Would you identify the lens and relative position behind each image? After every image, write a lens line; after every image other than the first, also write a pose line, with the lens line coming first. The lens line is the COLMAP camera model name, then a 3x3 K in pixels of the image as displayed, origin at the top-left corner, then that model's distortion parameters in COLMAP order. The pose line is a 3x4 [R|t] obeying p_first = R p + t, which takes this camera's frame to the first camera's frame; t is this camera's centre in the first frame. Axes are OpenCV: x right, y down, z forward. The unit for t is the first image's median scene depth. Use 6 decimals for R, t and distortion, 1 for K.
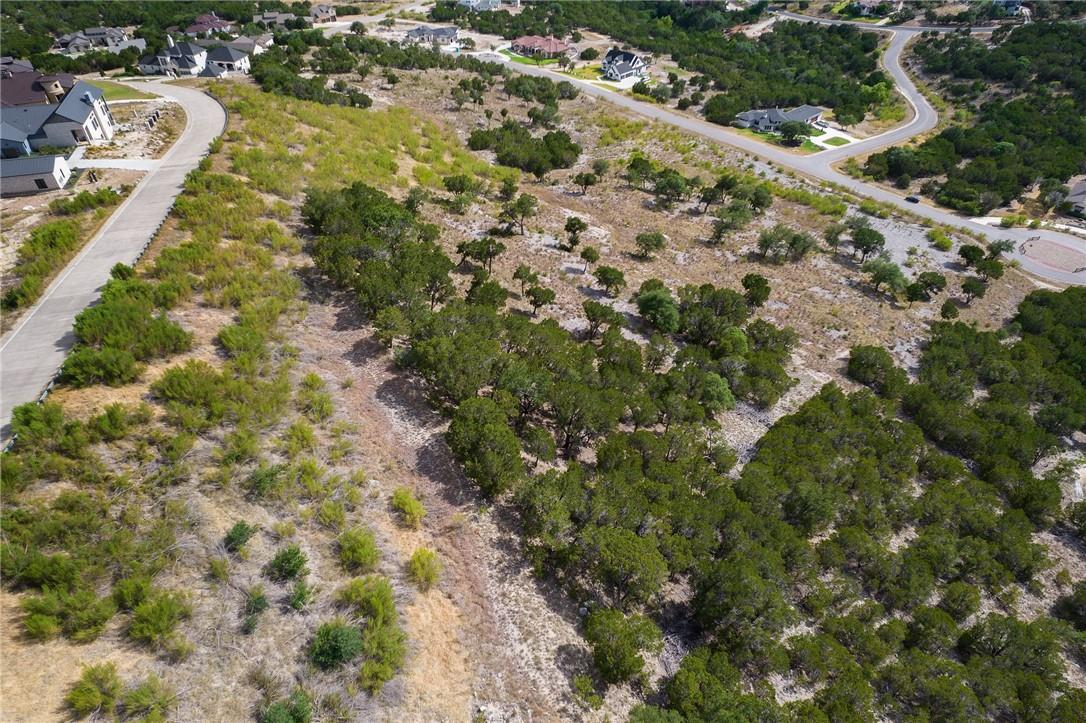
lens RADIAL K [[689.0, 0, 553.2], [0, 689.0, 361.5], [0, 0, 1]] dist [-0.076922, 0.073146]
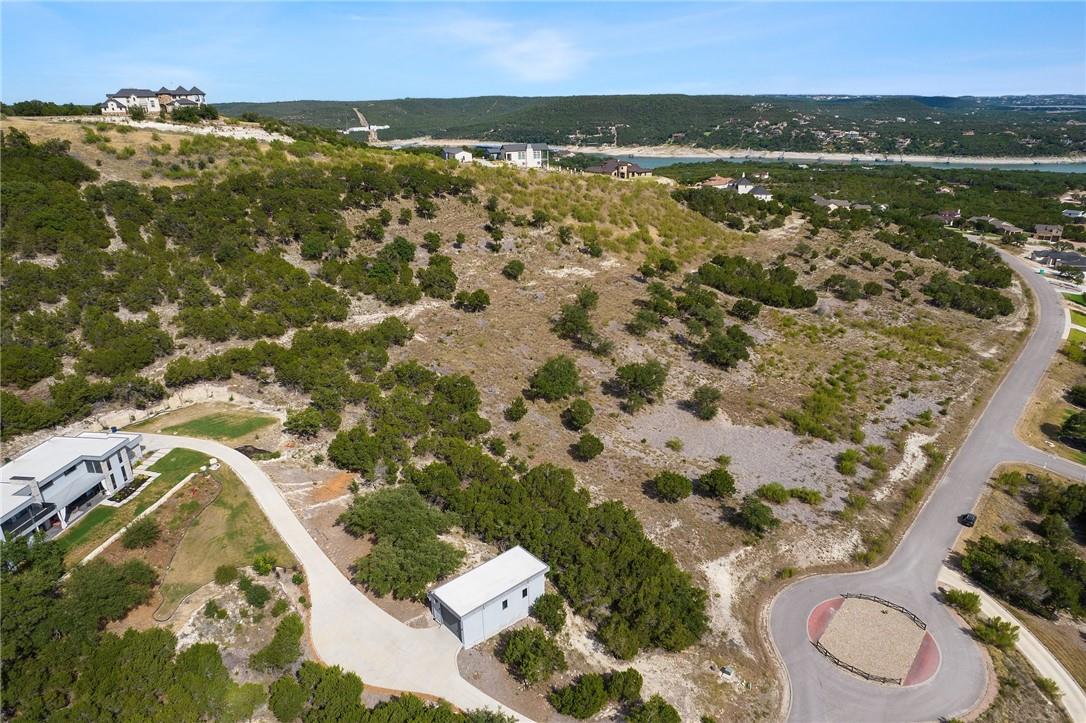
lens RADIAL K [[694.4, 0, 553.4], [0, 694.4, 360.1], [0, 0, 1]] dist [-0.081688, 0.075141]
pose [[0.132158, 0.358447, -0.924148, 0.871014], [-0.632184, 0.748576, 0.199943, -0.208760], [0.763464, 0.557808, 0.325535, 0.412067]]
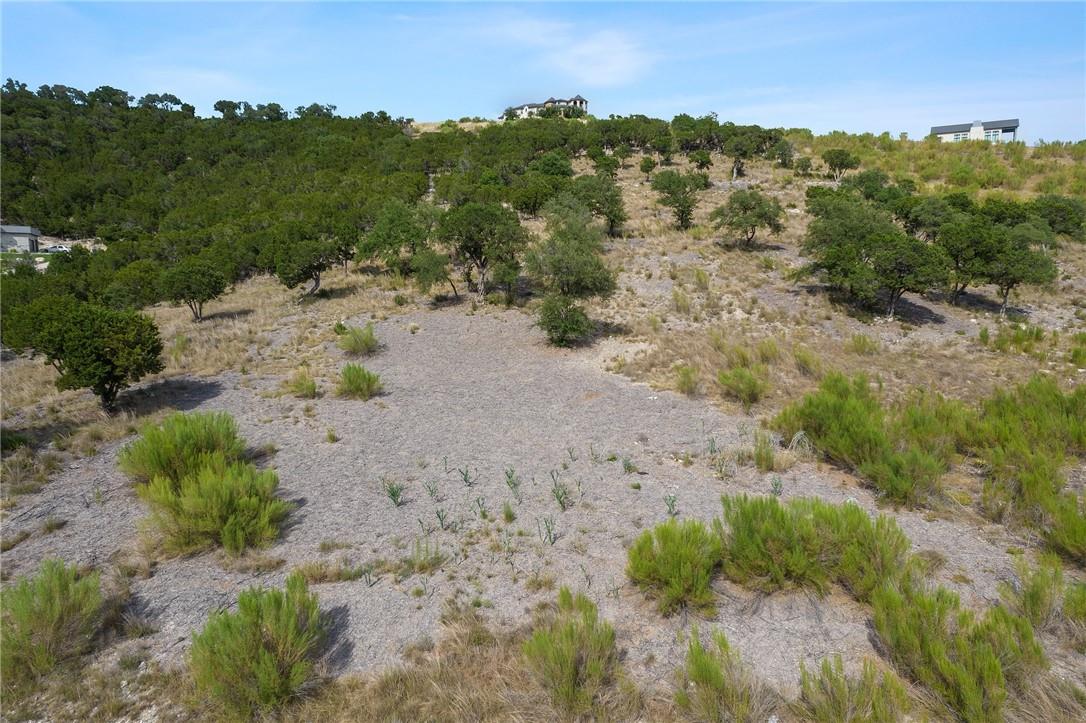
lens RADIAL K [[692.6, 0, 553.8], [0, 692.6, 359.4], [0, 0, 1]] dist [-0.078029, 0.070596]
pose [[-0.723827, 0.084823, -0.684748, 0.479213], [-0.439442, 0.708434, 0.552279, -0.243576], [0.531944, 0.700661, -0.475509, 0.850945]]
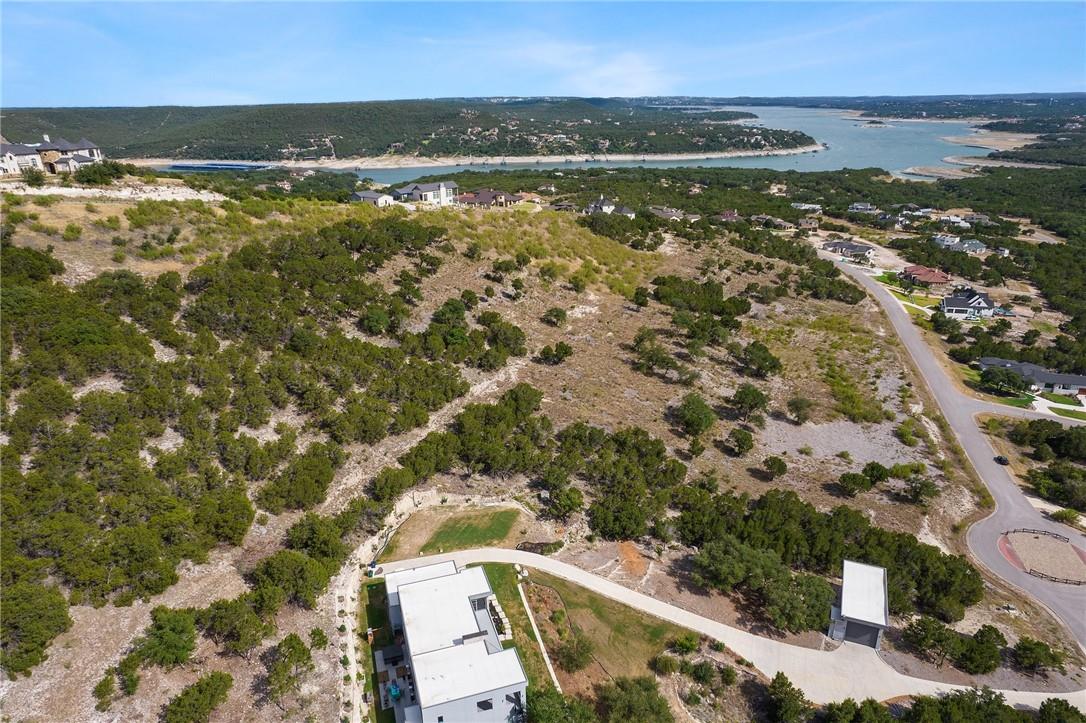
lens RADIAL K [[692.6, 0, 553.8], [0, 692.6, 359.4], [0, 0, 1]] dist [-0.078029, 0.070596]
pose [[0.538471, 0.300358, -0.787295, 0.754863], [-0.536234, 0.842858, -0.045202, -0.015249], [0.650002, 0.446514, 0.614917, 0.088503]]
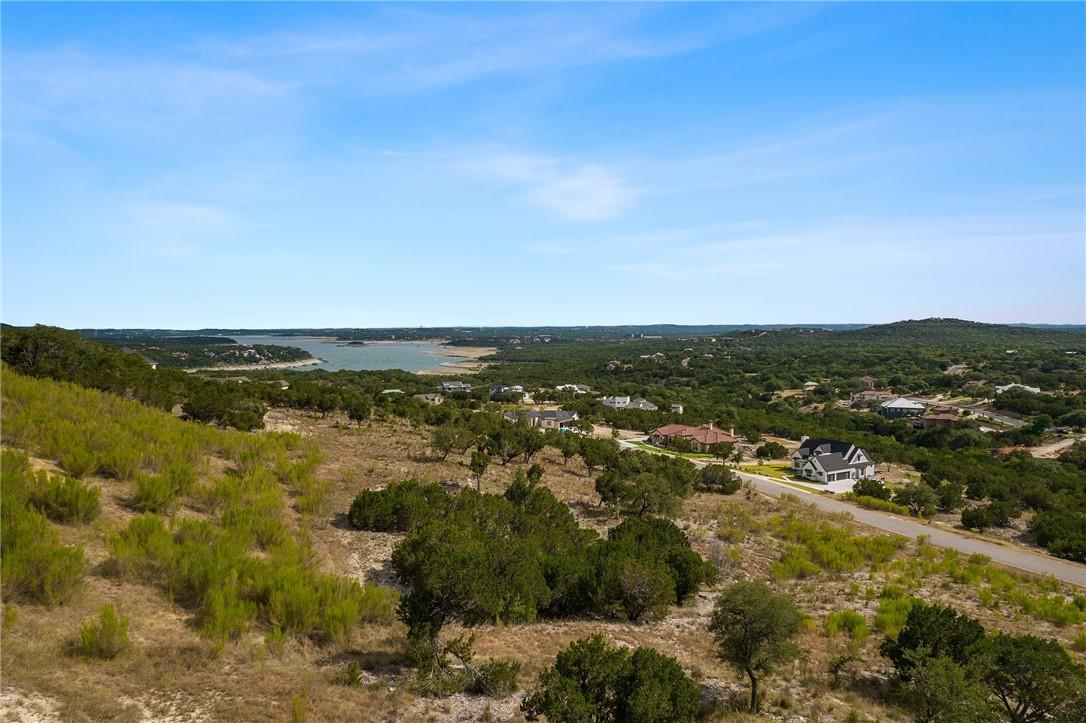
lens RADIAL K [[694.4, 0, 553.4], [0, 694.4, 360.1], [0, 0, 1]] dist [-0.081688, 0.075141]
pose [[0.959931, 0.015362, -0.279816, 0.052412], [-0.181998, 0.793439, -0.580802, -0.171630], [0.213095, 0.608455, 0.764443, 0.616954]]
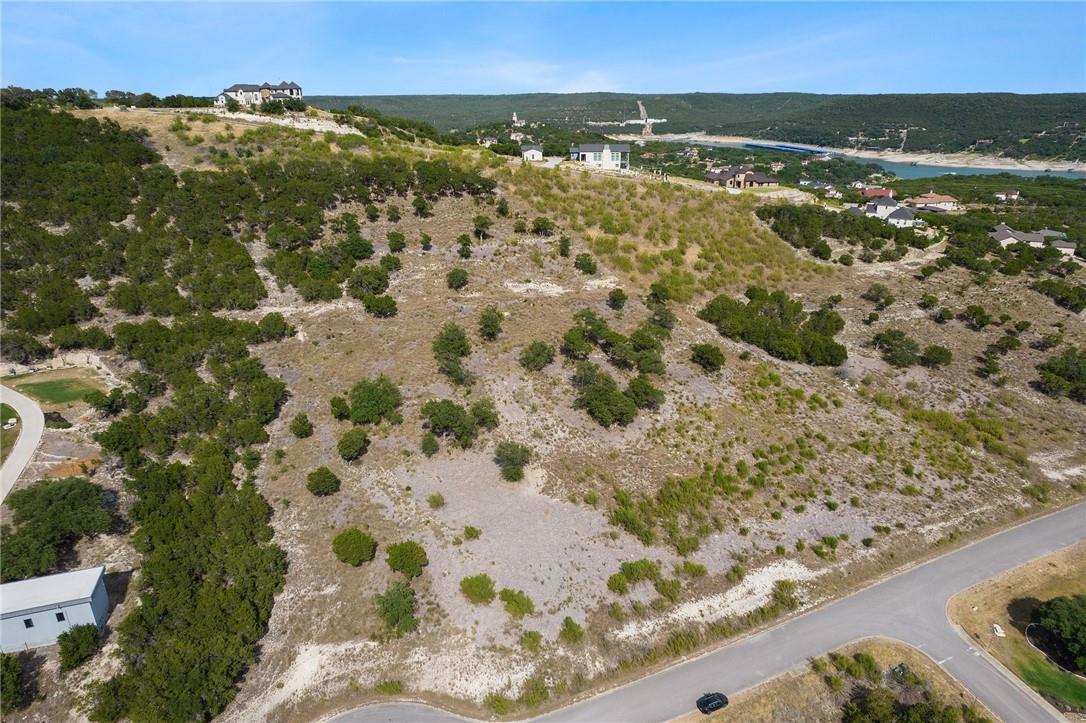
lens RADIAL K [[694.4, 0, 553.4], [0, 694.4, 360.1], [0, 0, 1]] dist [-0.081688, 0.075141]
pose [[-0.278240, 0.353673, -0.893027, 0.761975], [-0.616311, 0.647372, 0.448408, -0.445806], [0.736711, 0.675148, 0.037848, 0.691262]]
